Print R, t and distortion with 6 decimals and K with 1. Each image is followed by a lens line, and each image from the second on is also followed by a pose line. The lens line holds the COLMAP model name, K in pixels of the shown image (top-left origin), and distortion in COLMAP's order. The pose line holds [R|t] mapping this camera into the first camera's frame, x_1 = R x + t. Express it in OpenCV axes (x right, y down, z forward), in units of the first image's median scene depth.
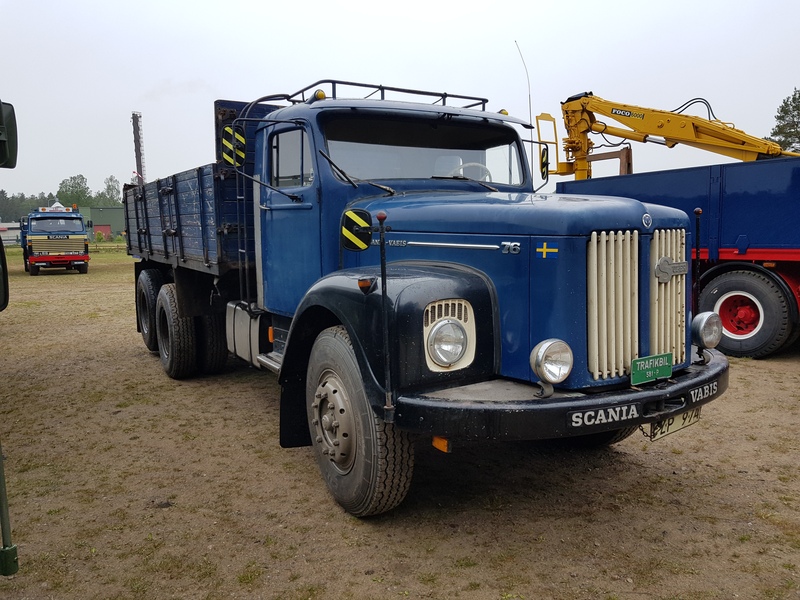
lens RADIAL K [[610.9, 0, 407.1], [0, 610.9, 295.9], [0, 0, 1]] dist [0.073665, -0.097905]
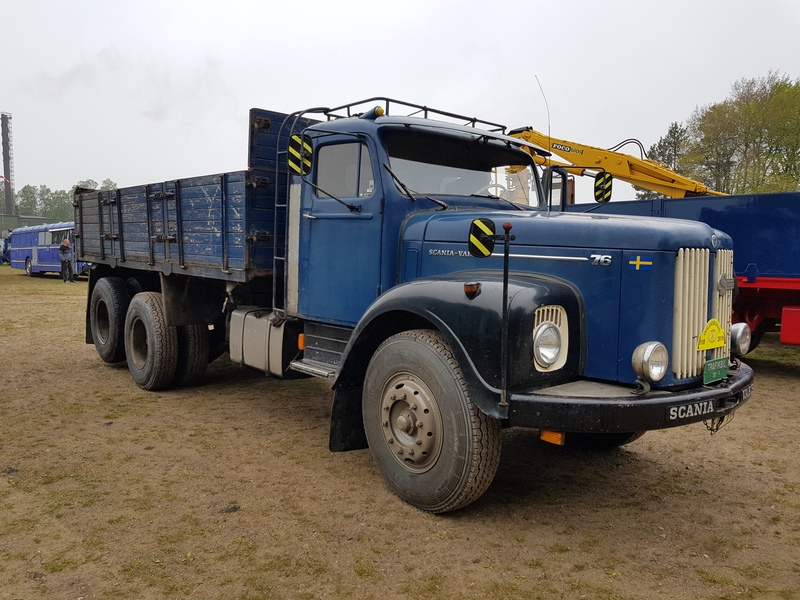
lens RADIAL K [[605.6, 0, 400.0], [0, 605.6, 300.0], [0, 0, 1]] dist [0.072155, -0.093284]
pose [[0.985670, 0.023795, 0.166998, -0.280119], [-0.019083, 0.999375, -0.029766, 0.025186], [-0.167602, 0.026153, 0.985508, -0.018086]]
